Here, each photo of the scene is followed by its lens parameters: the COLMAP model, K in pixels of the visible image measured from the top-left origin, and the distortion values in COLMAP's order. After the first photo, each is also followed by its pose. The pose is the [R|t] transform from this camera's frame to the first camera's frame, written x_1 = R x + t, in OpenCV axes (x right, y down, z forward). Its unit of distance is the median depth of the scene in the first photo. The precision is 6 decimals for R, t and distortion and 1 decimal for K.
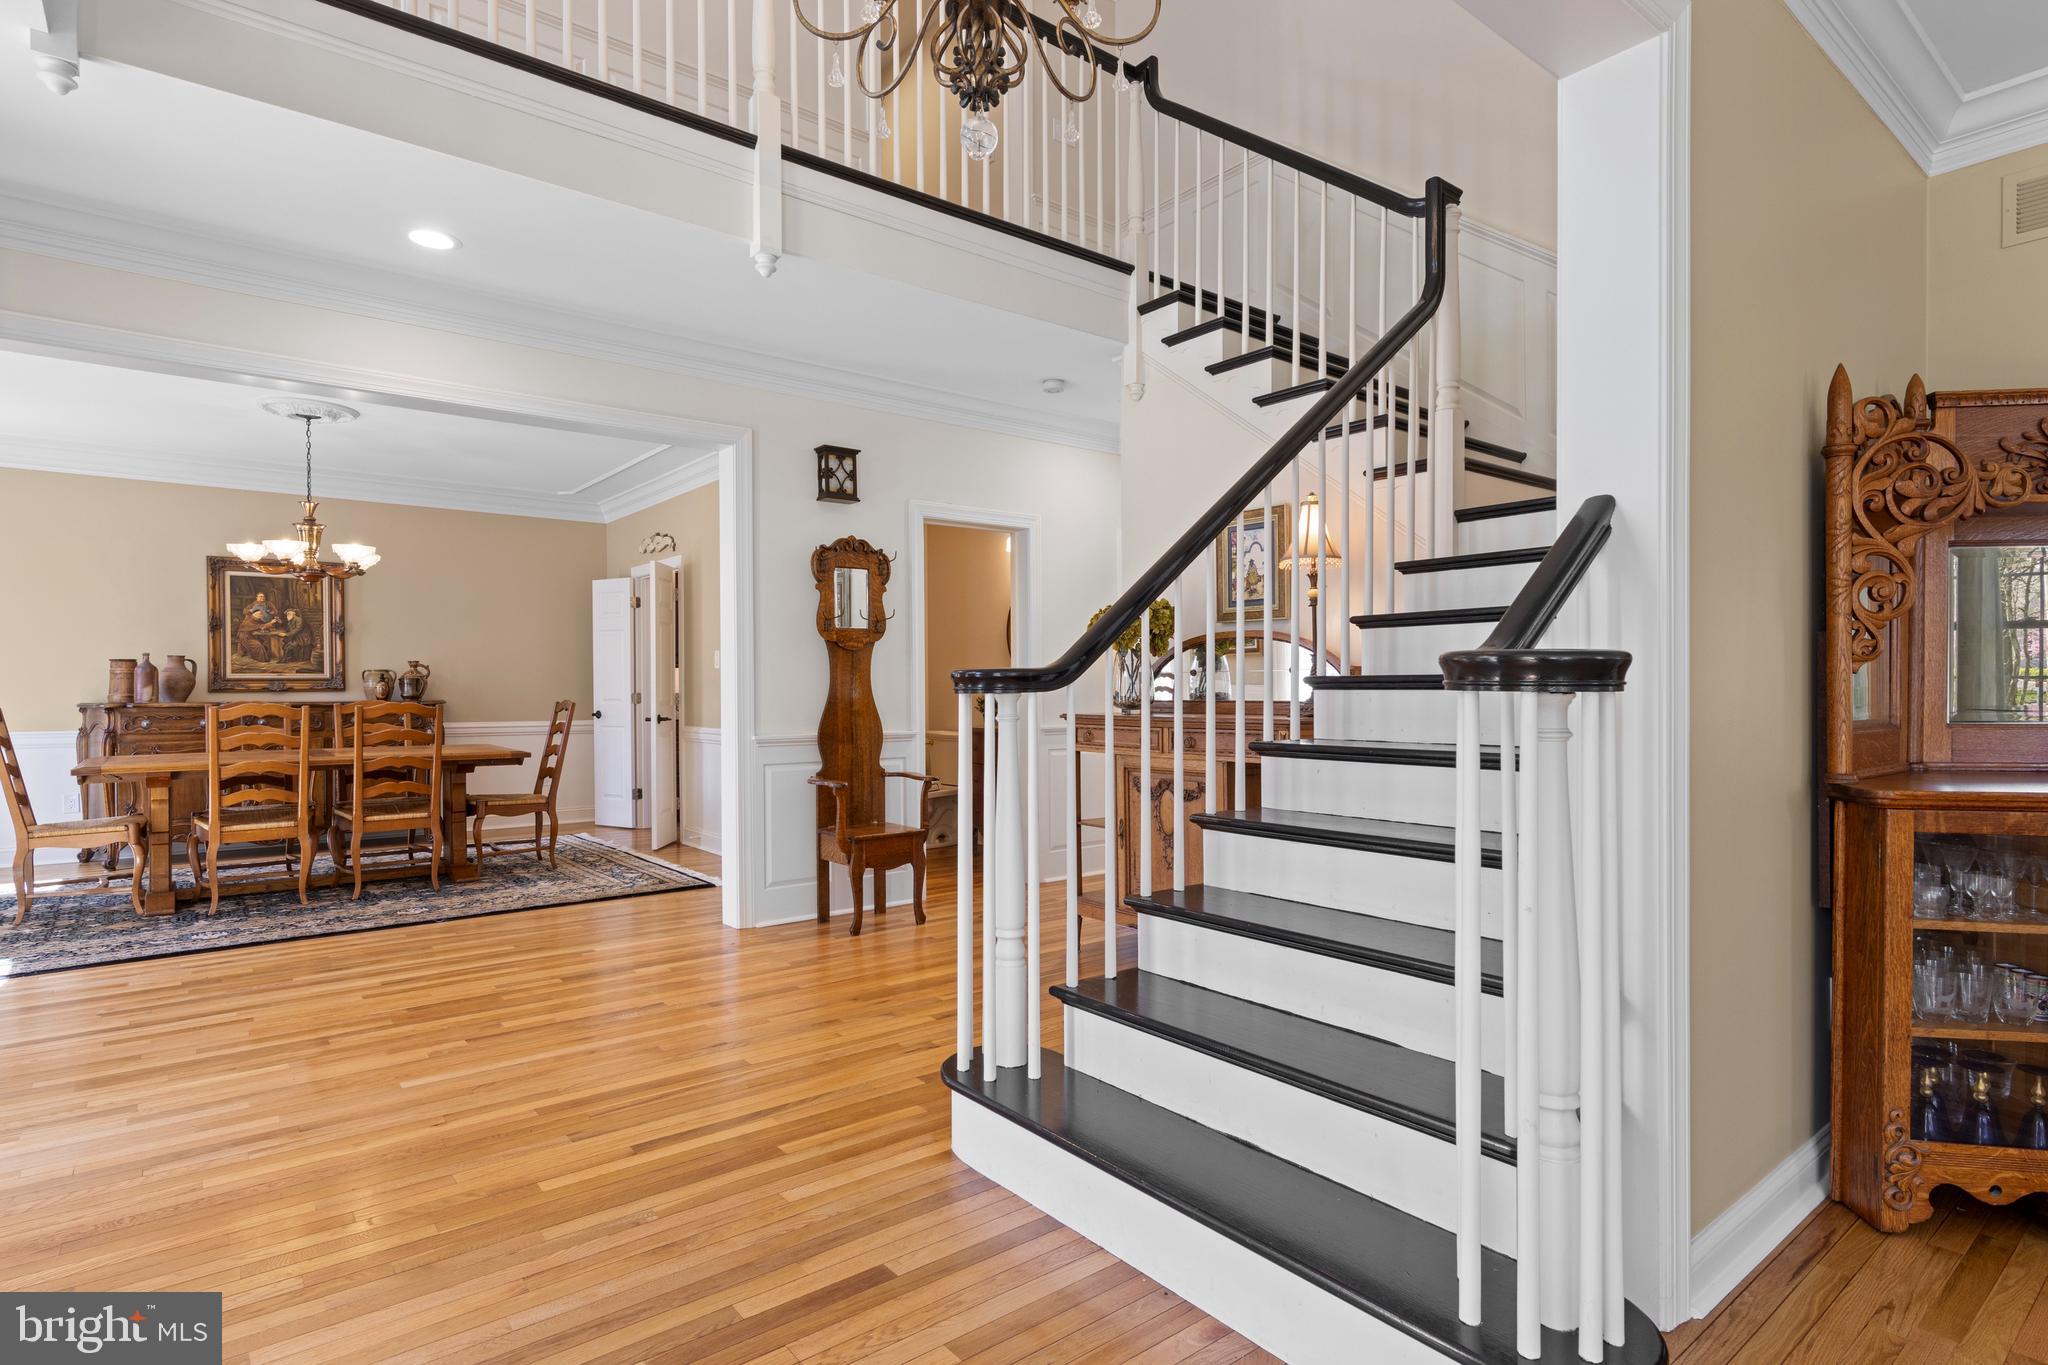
lens RADIAL K [[1040.6, 0, 1018.0], [0, 1040.6, 687.1], [0, 0, 1]] dist [0.012297, -0.003176]
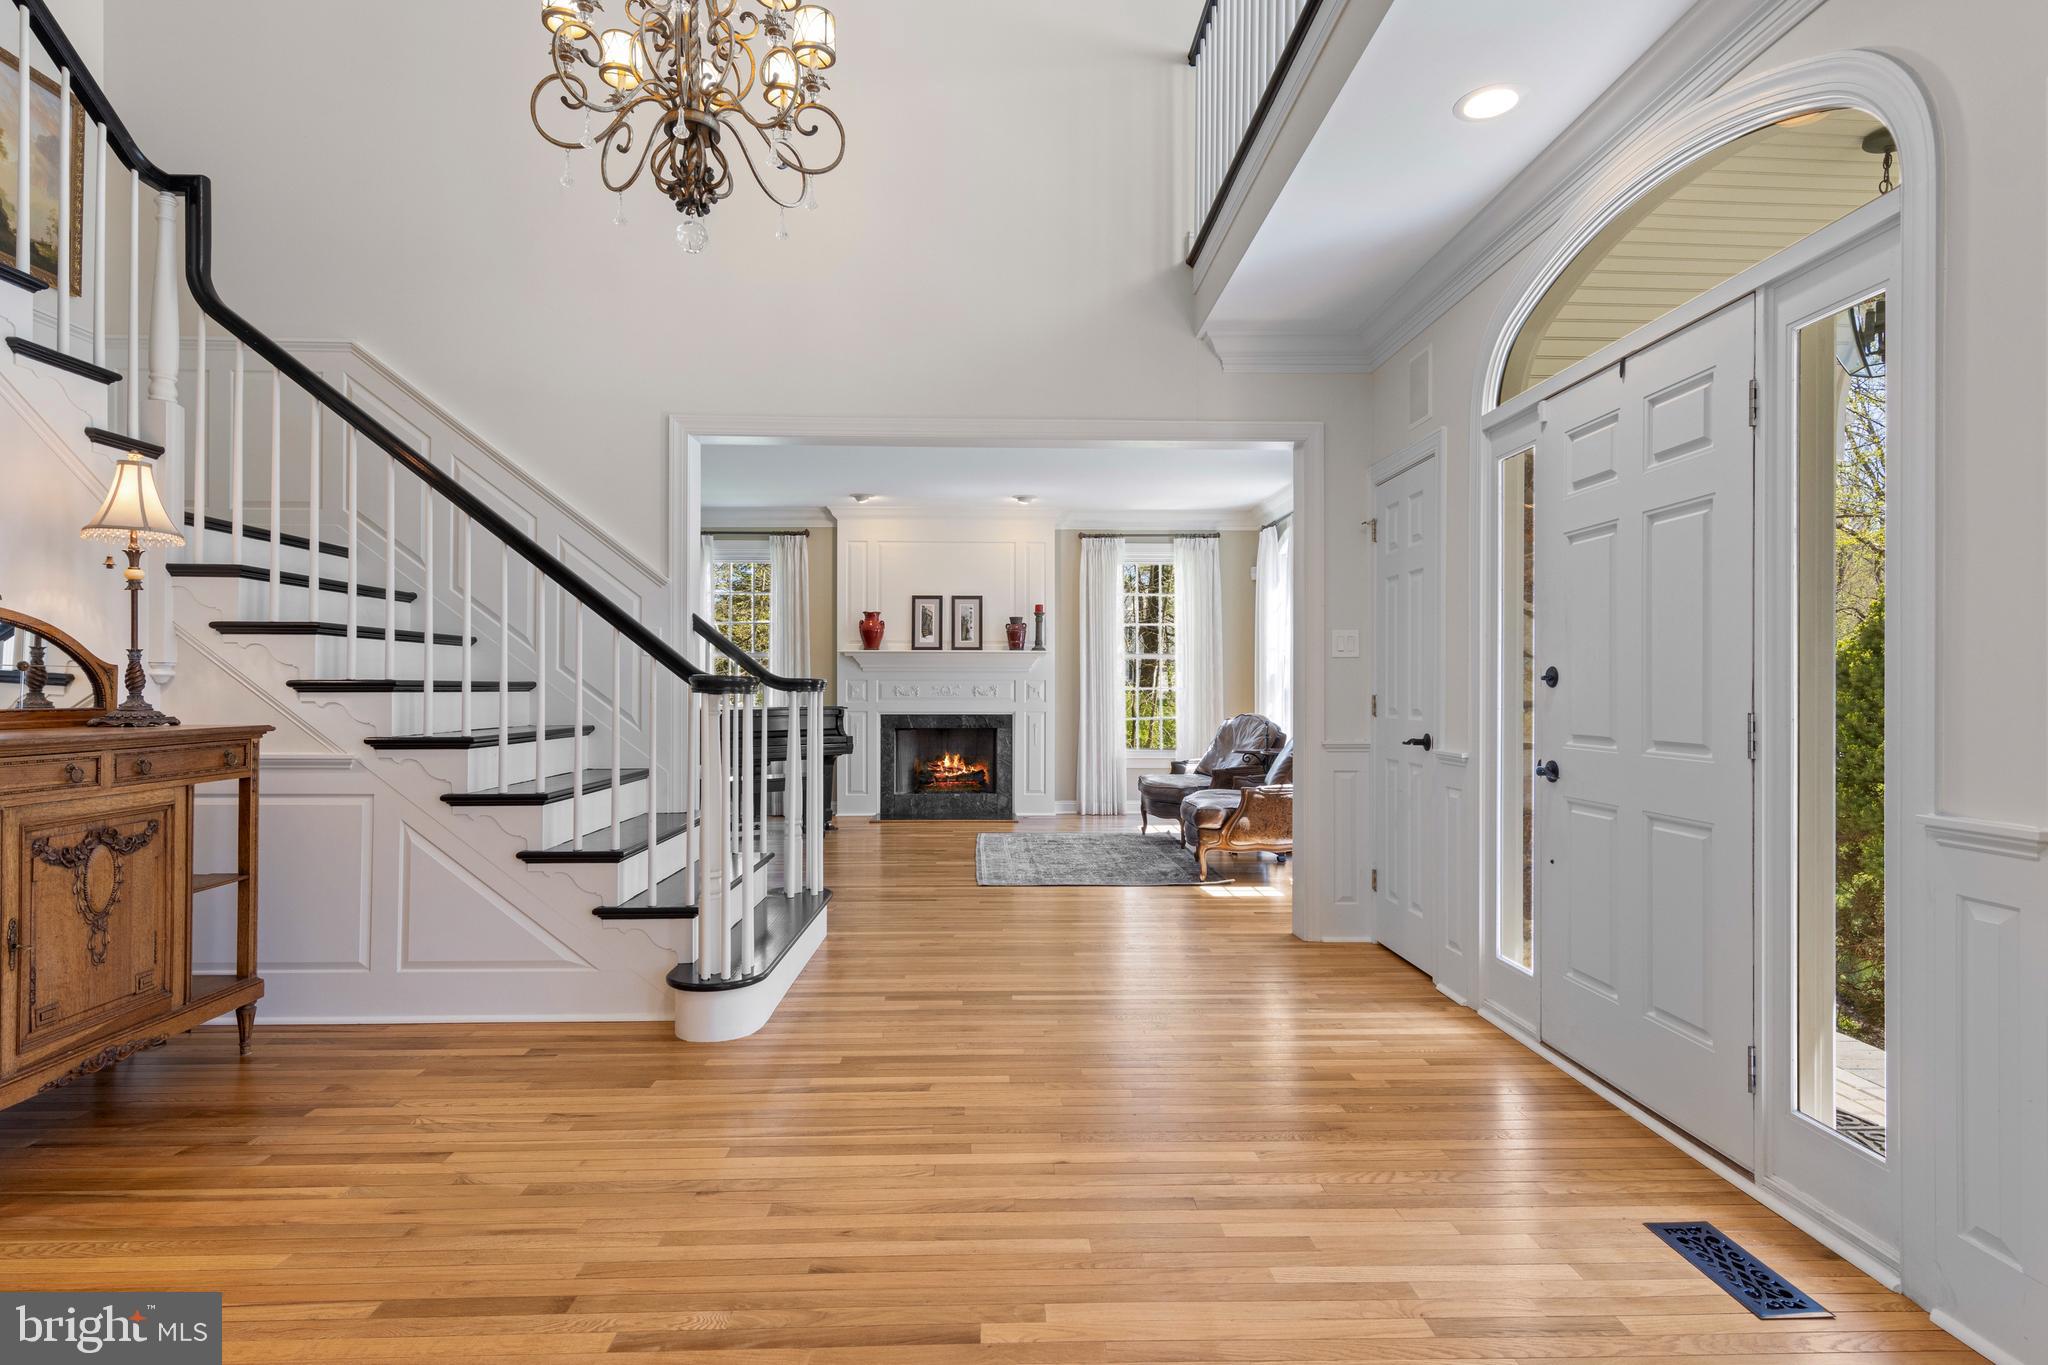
lens RADIAL K [[1040.6, 0, 1018.1], [0, 1040.6, 687.3], [0, 0, 1]] dist [0.012297, -0.003176]
pose [[-0.798667, 0.002842, 0.601766, -1.028647], [0.001303, 0.999995, -0.002994, 0.001783], [-0.601771, -0.001606, -0.798667, 1.676529]]
